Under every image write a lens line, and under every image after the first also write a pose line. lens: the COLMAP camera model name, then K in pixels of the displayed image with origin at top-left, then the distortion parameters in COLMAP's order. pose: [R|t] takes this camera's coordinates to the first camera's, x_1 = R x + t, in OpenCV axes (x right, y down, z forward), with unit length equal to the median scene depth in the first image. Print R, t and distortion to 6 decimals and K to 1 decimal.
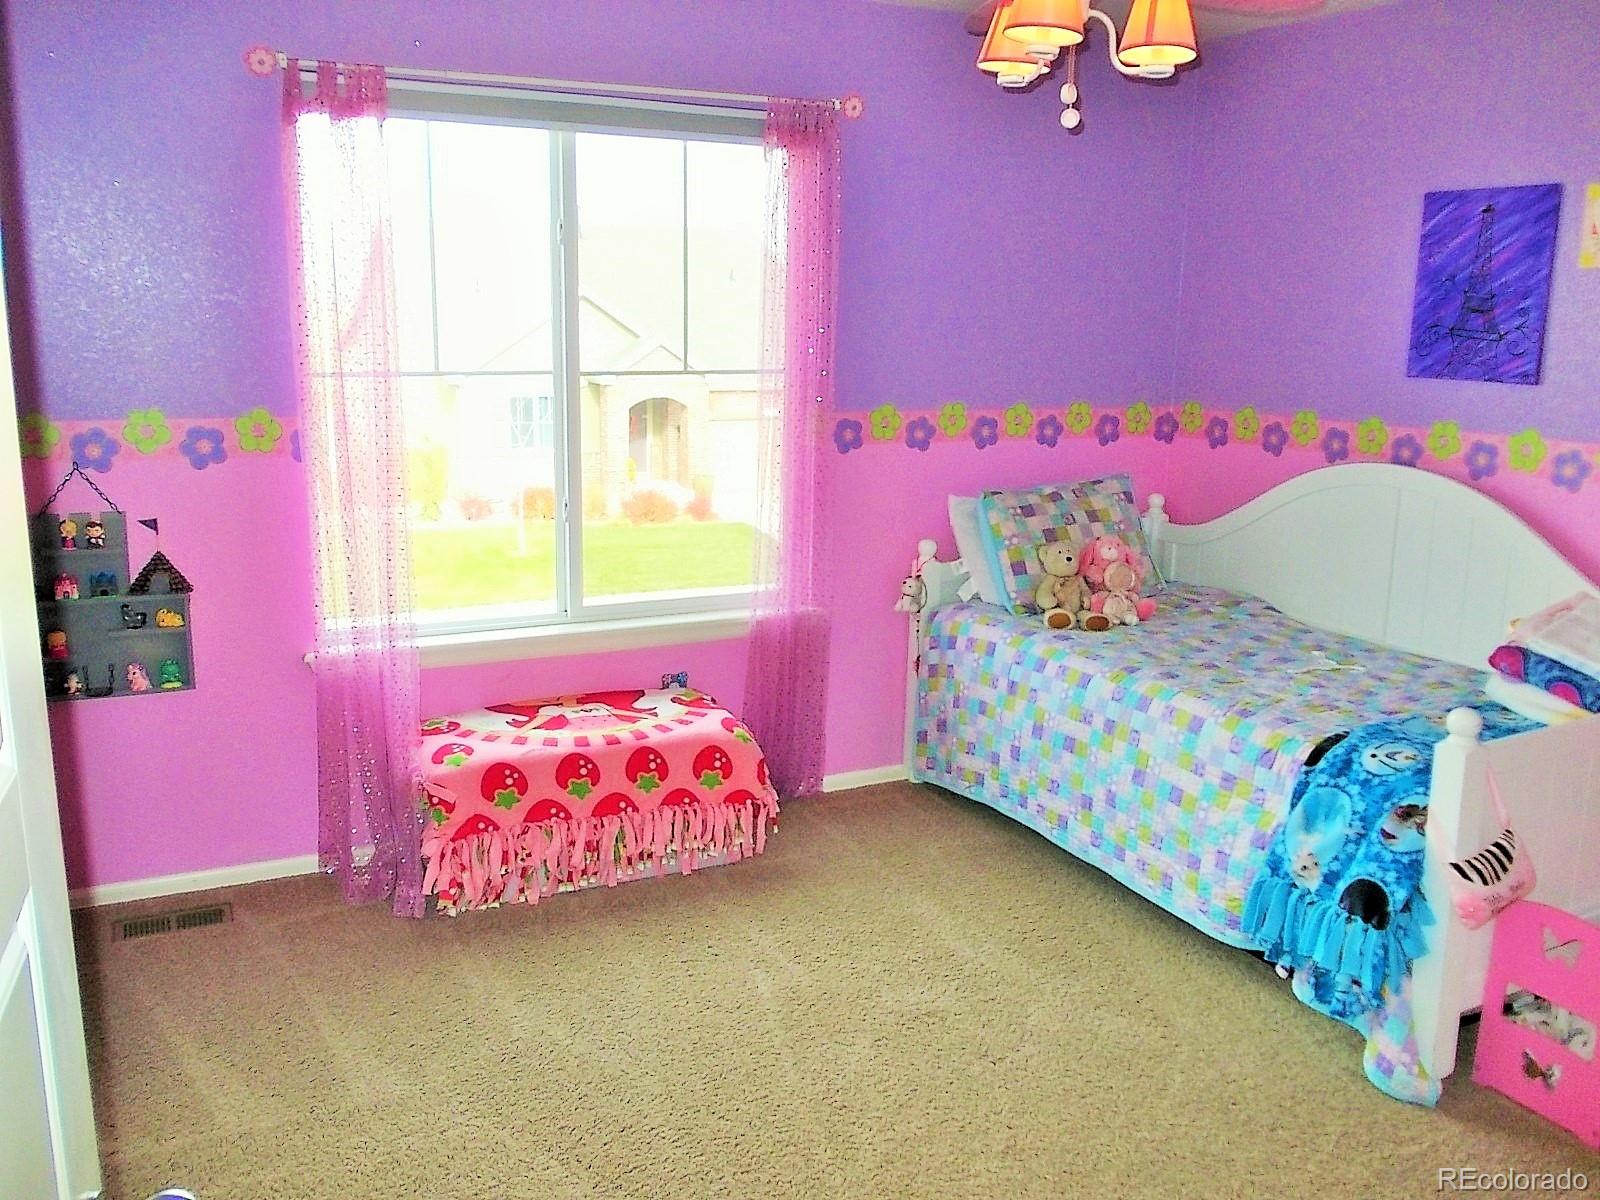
lens RADIAL K [[1349.0, 0, 802.9], [0, 1349.0, 603.4], [0, 0, 1]] dist [-0.016726, -0.009600]
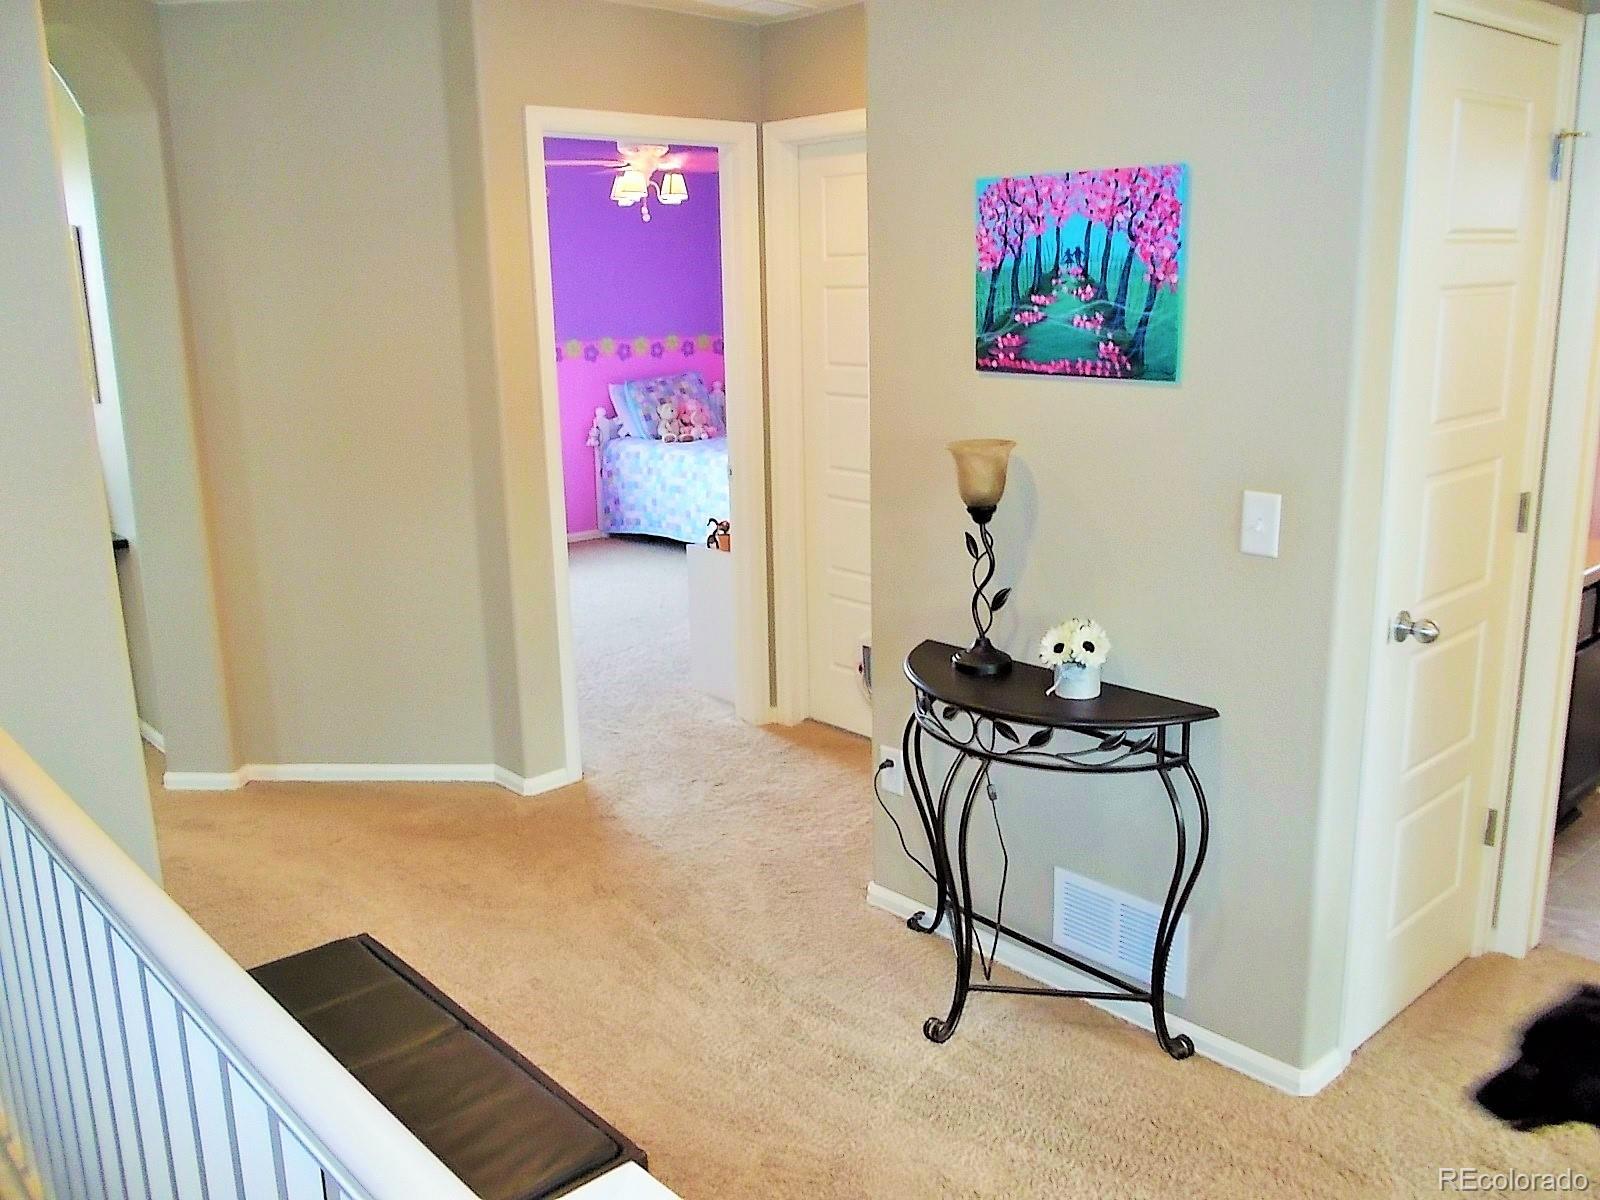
lens RADIAL K [[1349.0, 0, 802.2], [0, 1349.0, 594.7], [0, 0, 1]] dist [-0.016726, -0.009600]
pose [[0.962634, -0.093518, 0.254145, -0.152383], [0.091649, 0.995606, 0.019213, 0.218647], [-0.254825, 0.004797, 0.966975, -0.991798]]
